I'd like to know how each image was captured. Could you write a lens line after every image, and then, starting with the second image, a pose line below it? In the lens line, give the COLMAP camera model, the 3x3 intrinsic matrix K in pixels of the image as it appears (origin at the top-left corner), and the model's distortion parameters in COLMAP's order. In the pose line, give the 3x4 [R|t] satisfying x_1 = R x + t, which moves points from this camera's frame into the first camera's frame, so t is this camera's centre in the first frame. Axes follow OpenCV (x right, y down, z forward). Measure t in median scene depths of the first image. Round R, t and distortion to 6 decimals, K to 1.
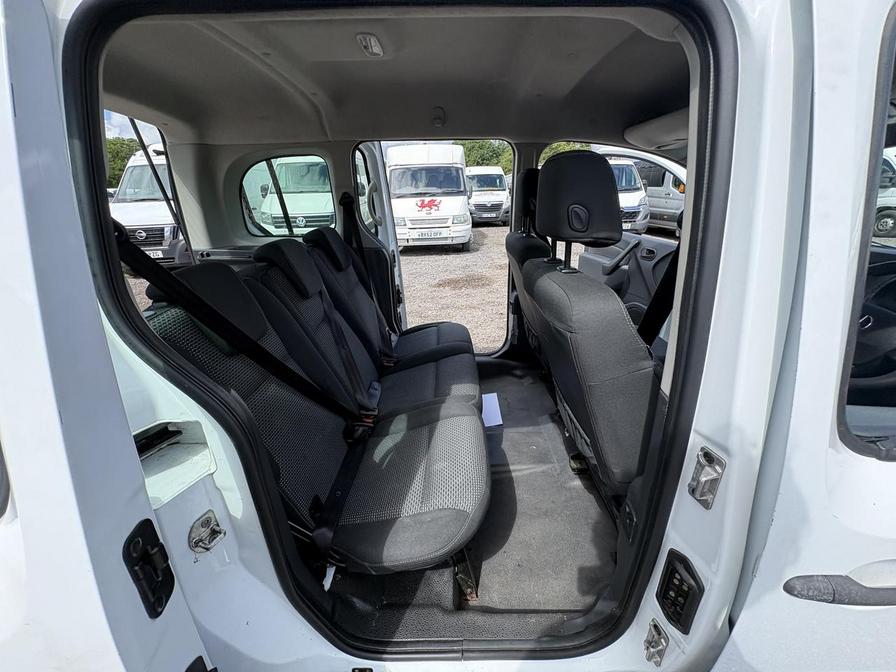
lens RADIAL K [[354.1, 0, 454.1], [0, 354.1, 341.5], [0, 0, 1]] dist [-0.002223, 0.000579]
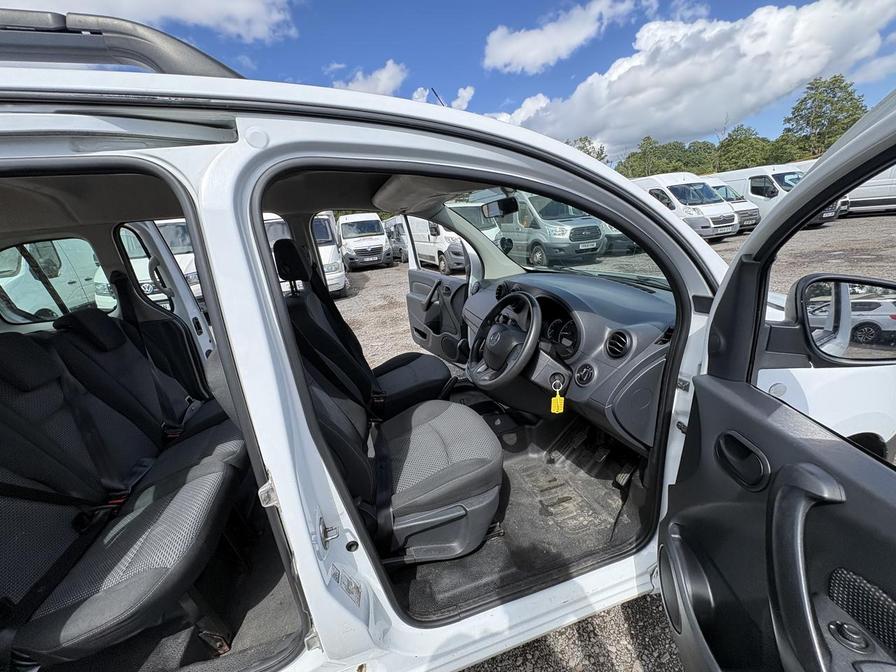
lens RADIAL K [[354.1, 0, 467.9], [0, 354.1, 341.0], [0, 0, 1]] dist [-0.002223, 0.000579]
pose [[0.957602, -0.154103, 0.243415, 0.139051], [0.177000, 0.981345, -0.075049, 0.008534], [-0.227309, 0.114951, 0.967014, -0.060051]]
